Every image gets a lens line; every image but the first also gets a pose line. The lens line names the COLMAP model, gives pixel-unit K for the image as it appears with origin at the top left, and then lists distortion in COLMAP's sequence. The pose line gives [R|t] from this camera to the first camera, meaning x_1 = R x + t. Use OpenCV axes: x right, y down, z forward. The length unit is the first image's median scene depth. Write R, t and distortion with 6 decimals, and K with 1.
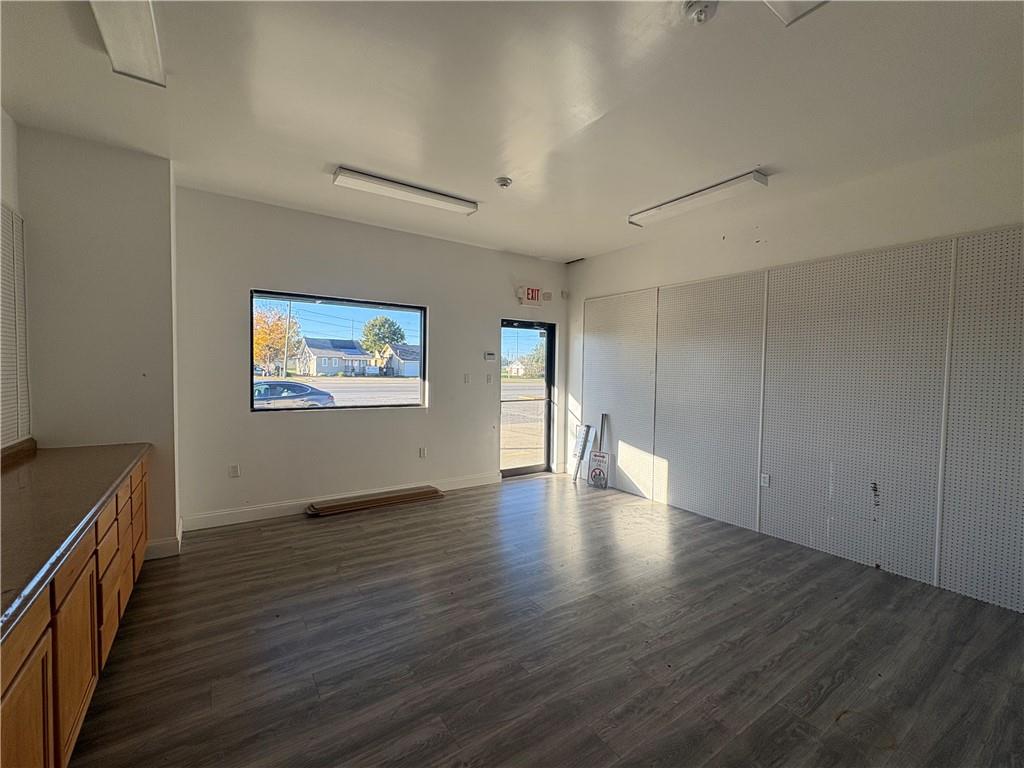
lens RADIAL K [[439.2, 0, 511.5], [0, 439.2, 385.8], [0, 0, 1]] dist [-0.001528, -0.000081]
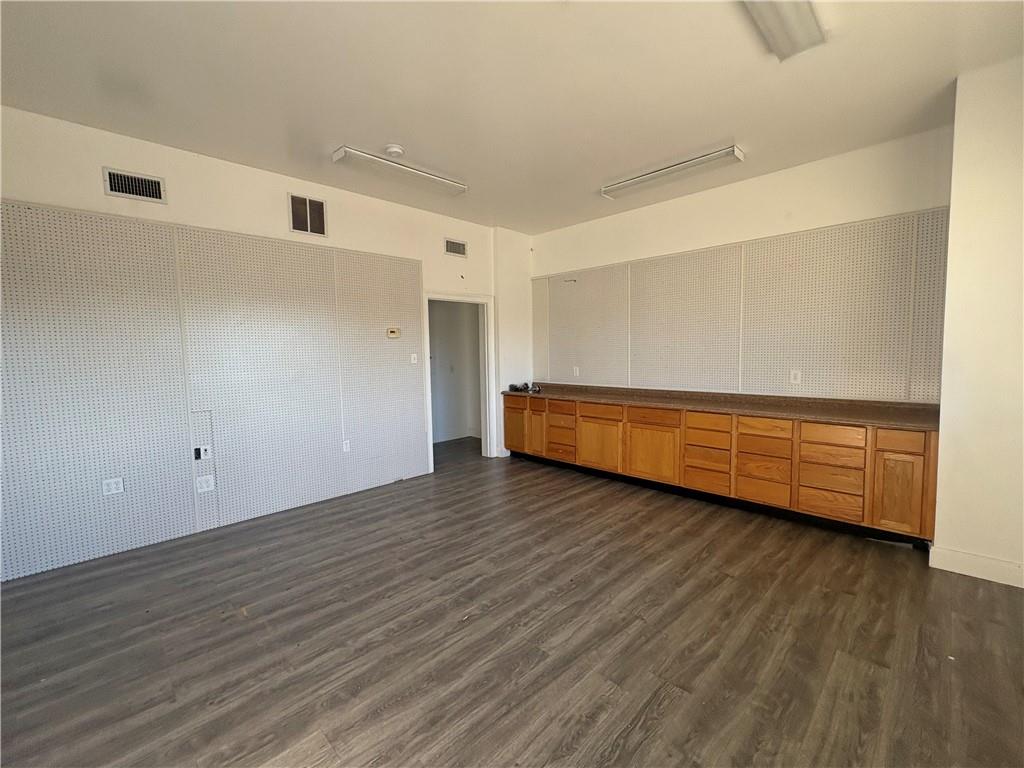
lens RADIAL K [[439.2, 0, 513.1], [0, 439.2, 382.8], [0, 0, 1]] dist [-0.001528, -0.000081]
pose [[-0.982829, 0.017751, -0.183665, 0.178609], [-0.002671, 0.993889, 0.110351, -0.053824], [0.184502, 0.108947, -0.976775, 1.824419]]
